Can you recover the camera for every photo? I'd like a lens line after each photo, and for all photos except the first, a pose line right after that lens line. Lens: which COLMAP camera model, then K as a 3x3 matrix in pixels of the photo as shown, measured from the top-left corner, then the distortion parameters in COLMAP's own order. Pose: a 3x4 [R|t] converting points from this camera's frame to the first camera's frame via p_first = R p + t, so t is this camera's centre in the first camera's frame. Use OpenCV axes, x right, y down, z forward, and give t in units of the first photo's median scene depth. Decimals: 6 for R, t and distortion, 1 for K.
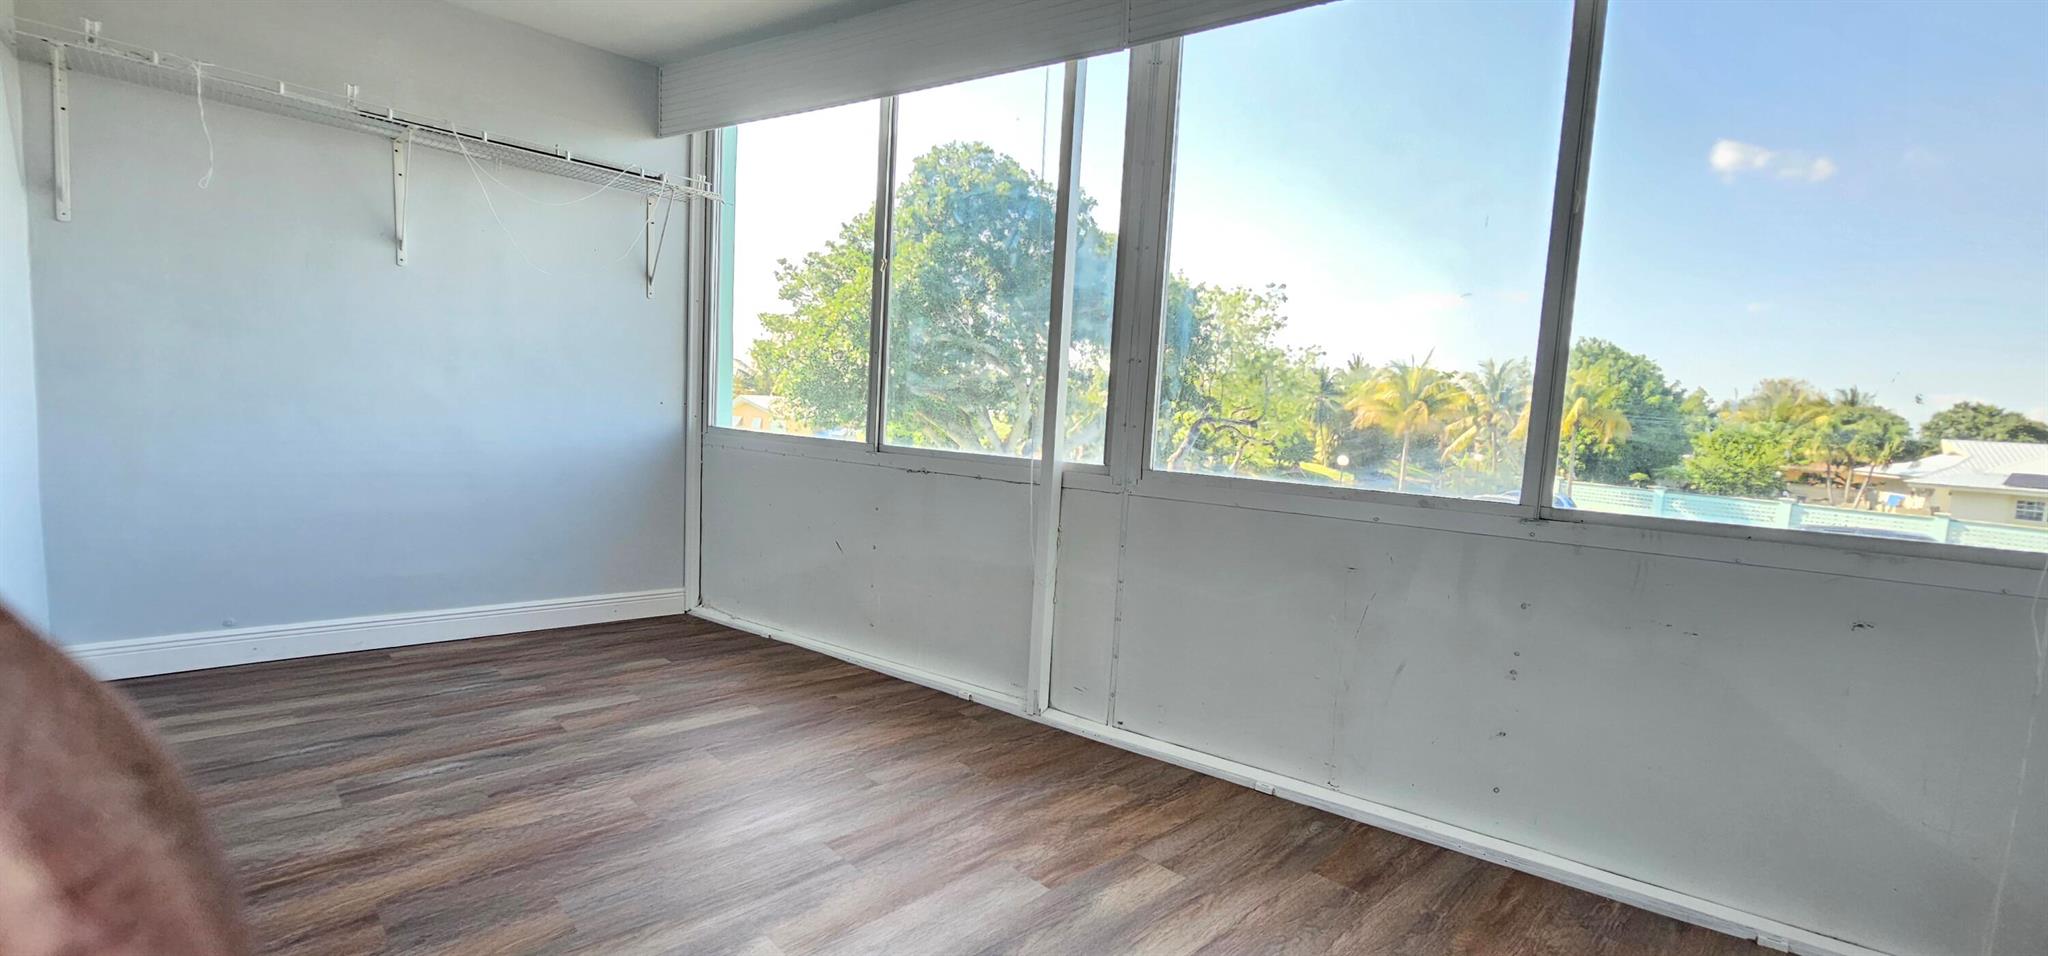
lens RADIAL K [[840.2, 0, 1012.2], [0, 840.2, 483.5], [0, 0, 1]] dist [0.000217, -0.000716]
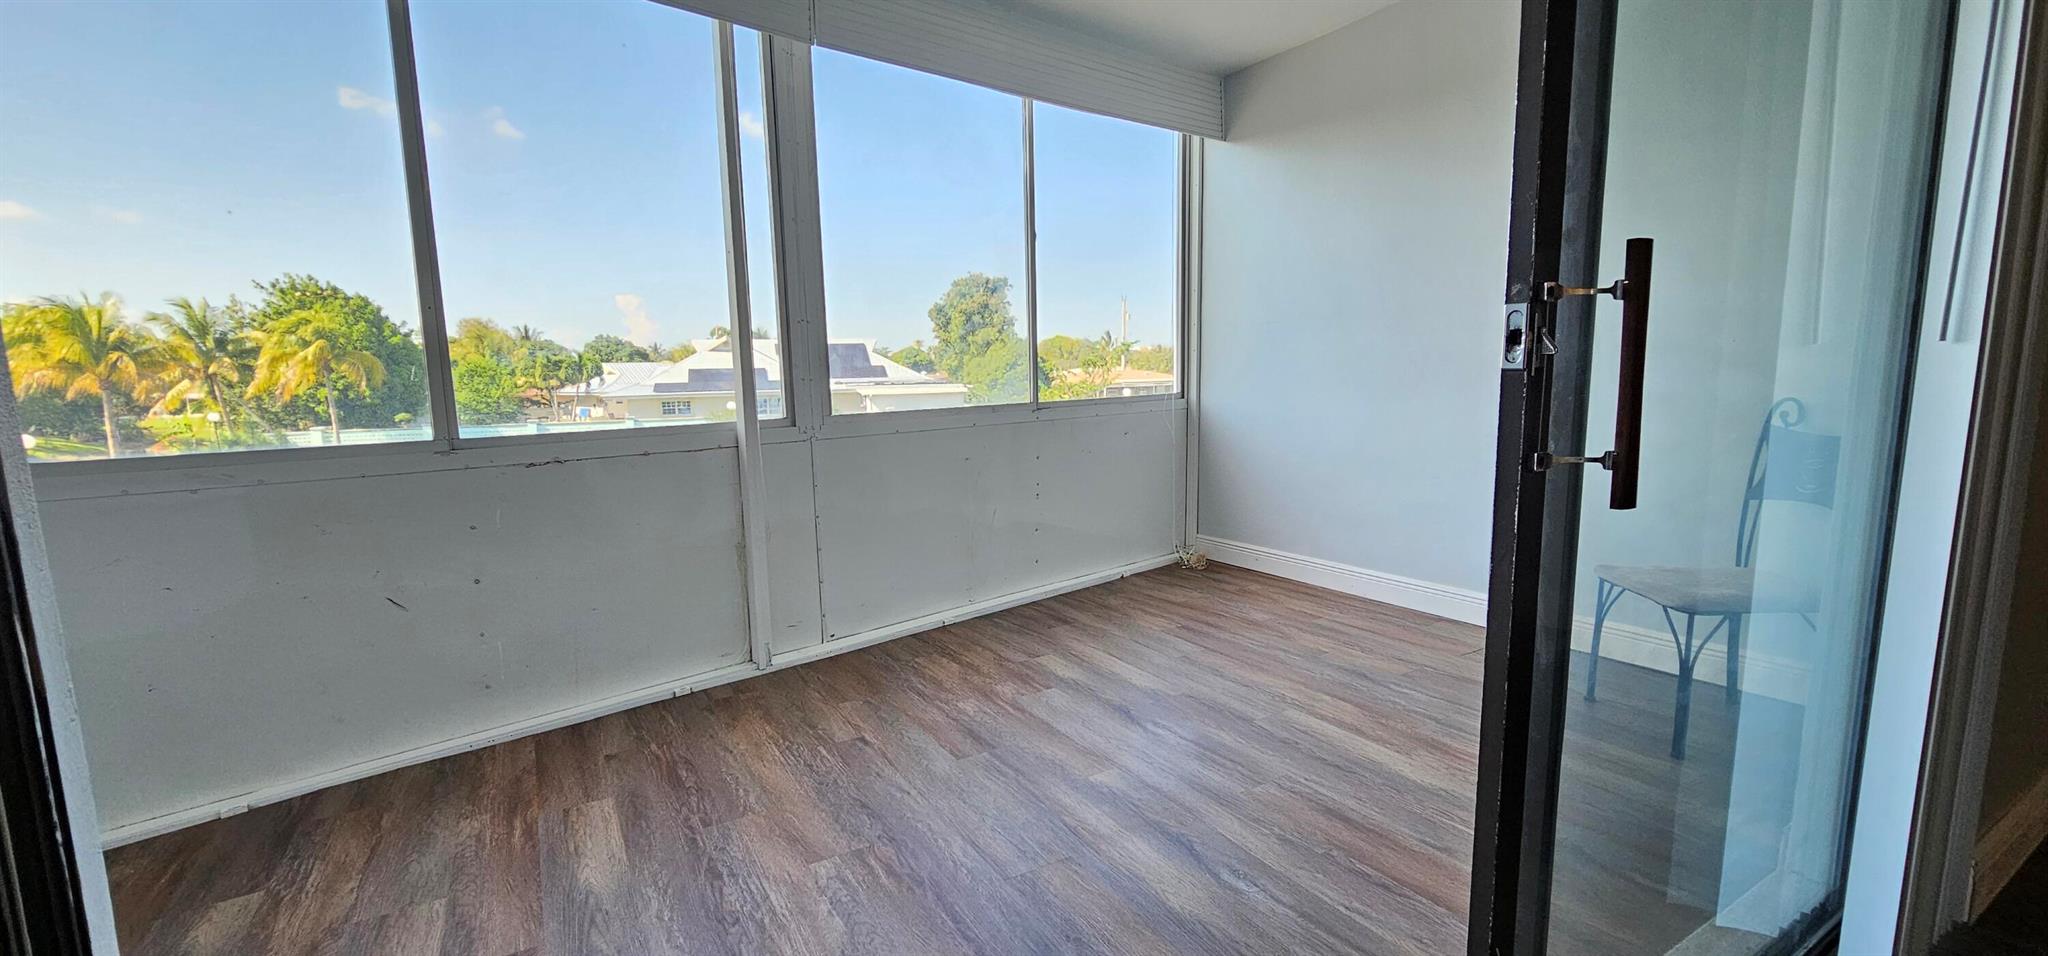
lens RADIAL K [[840.2, 0, 1012.2], [0, 840.2, 483.5], [0, 0, 1]] dist [0.000217, -0.000716]
pose [[0.239199, -0.192631, 0.951671, -0.758141], [0.125107, 0.978068, 0.166529, -0.074000], [-0.962877, 0.079227, 0.258052, 0.376713]]
